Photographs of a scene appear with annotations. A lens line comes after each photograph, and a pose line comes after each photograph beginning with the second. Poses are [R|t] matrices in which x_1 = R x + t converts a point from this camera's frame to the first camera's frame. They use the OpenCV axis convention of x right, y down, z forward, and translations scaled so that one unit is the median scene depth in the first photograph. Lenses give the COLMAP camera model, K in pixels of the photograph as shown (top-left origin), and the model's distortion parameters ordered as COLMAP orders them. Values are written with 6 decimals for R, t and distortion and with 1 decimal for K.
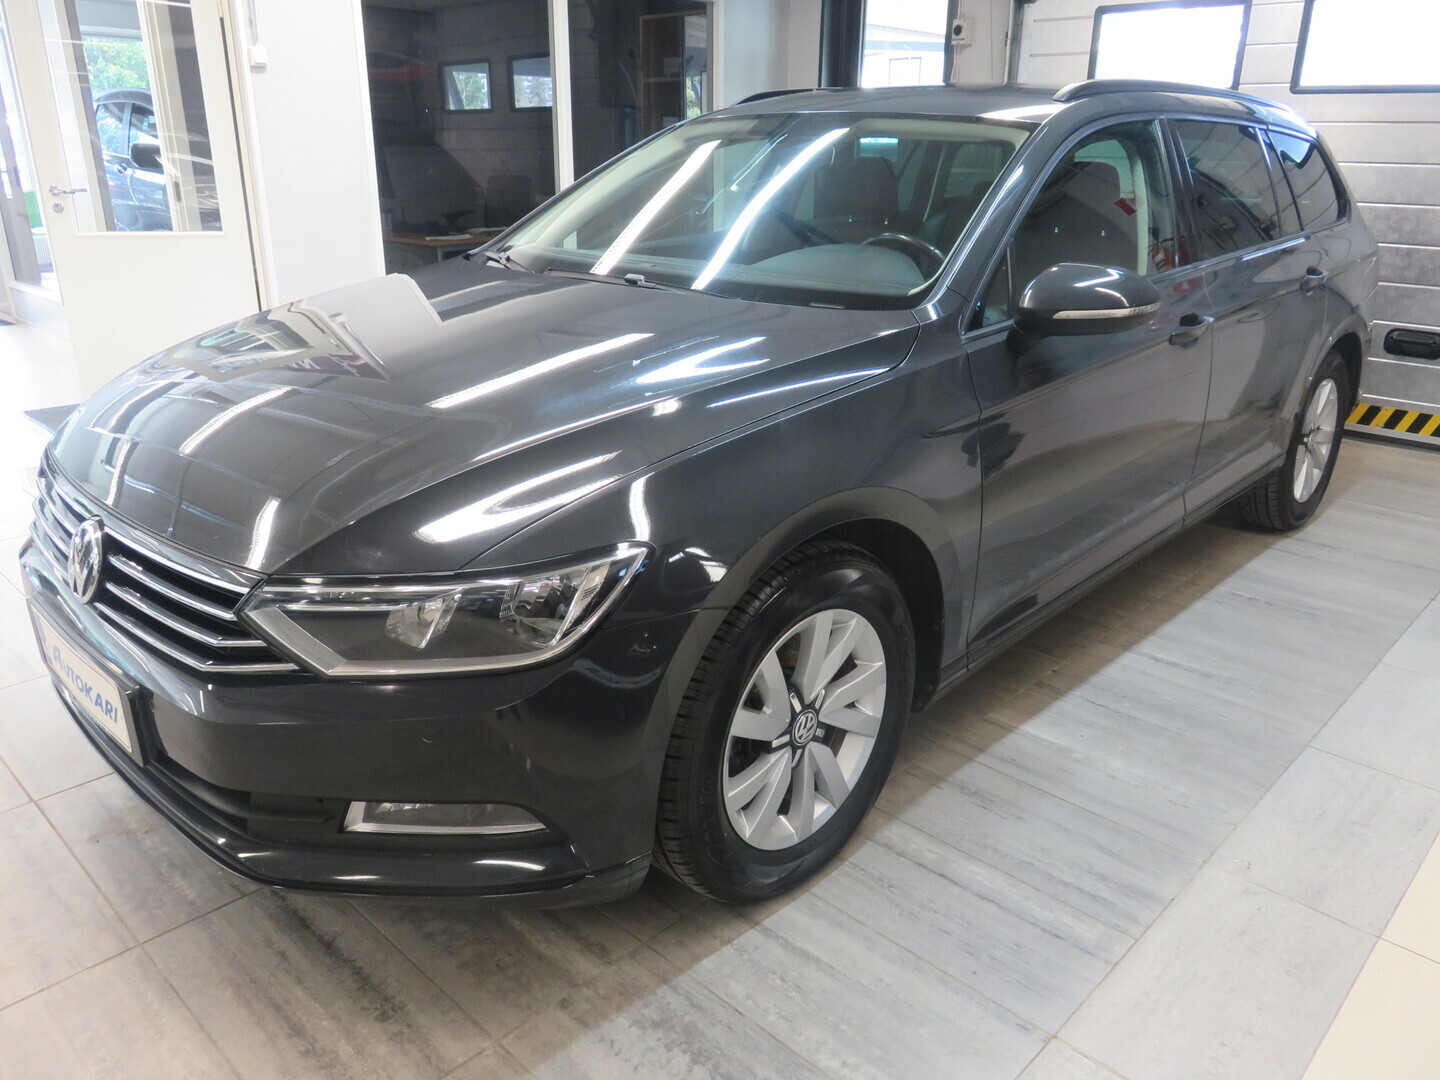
lens RADIAL K [[1076.6, 0, 720.0], [0, 1076.6, 540.0], [0, 0, 1]] dist [-0.007618, -0.006421]
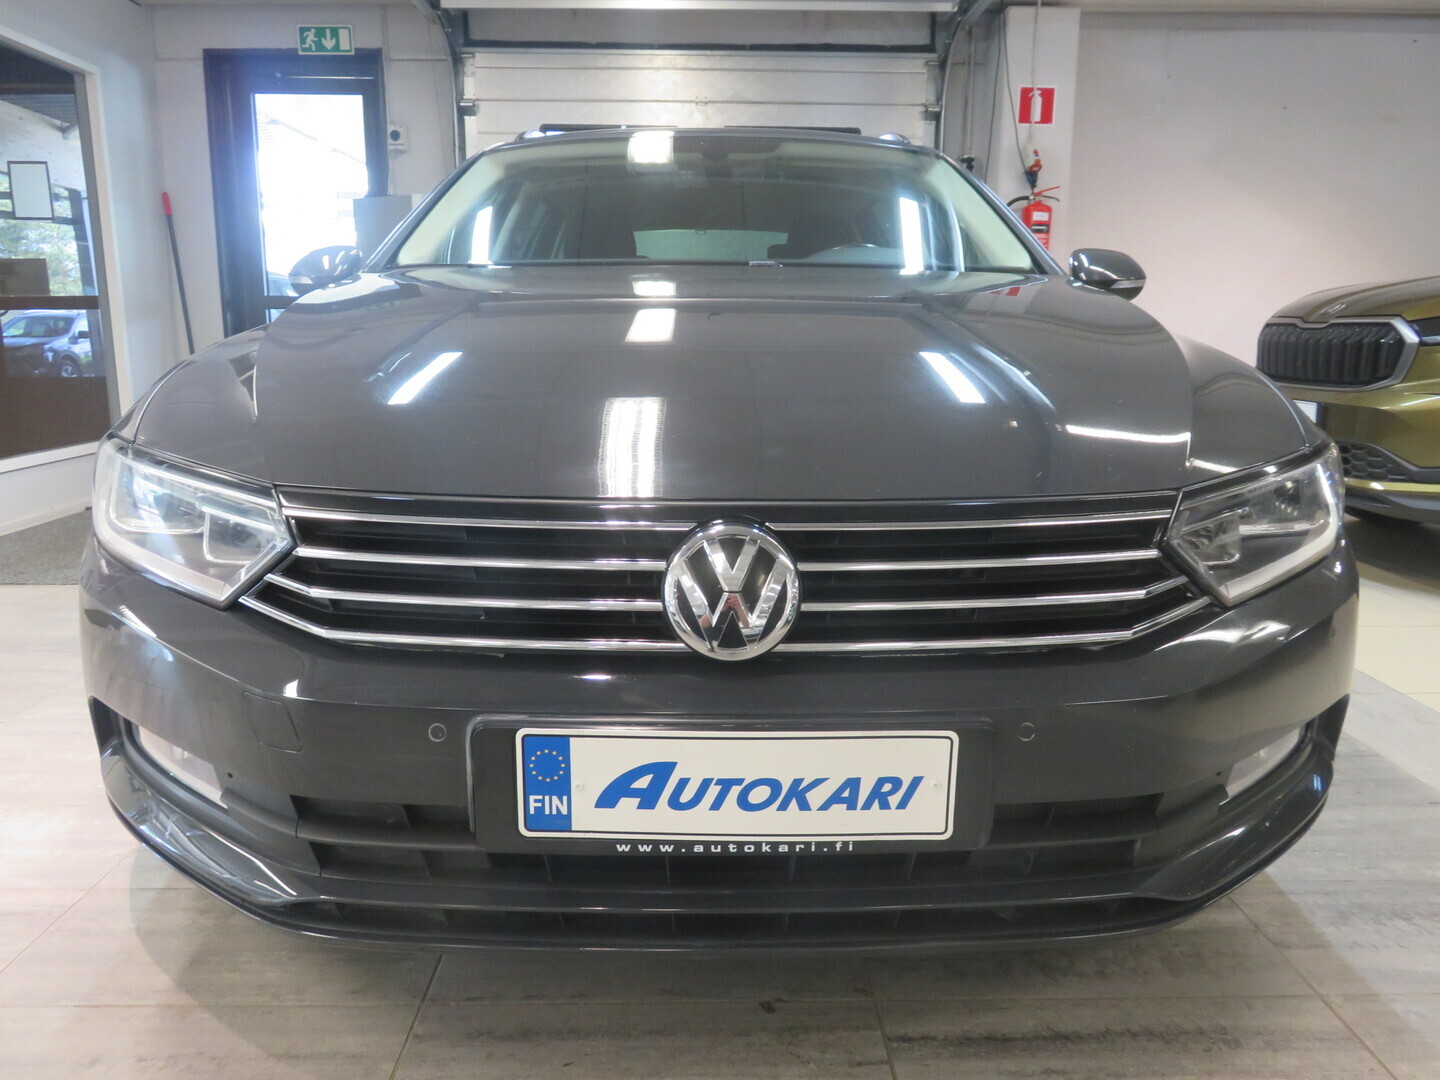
lens RADIAL K [[1076.6, 0, 720.0], [0, 1076.6, 540.0], [0, 0, 1]] dist [-0.007618, -0.006421]
pose [[0.703856, -0.143323, 0.695733, -1.058242], [0.245537, 0.968150, -0.048963, 0.022486], [-0.666557, 0.205291, 0.716630, 0.584420]]
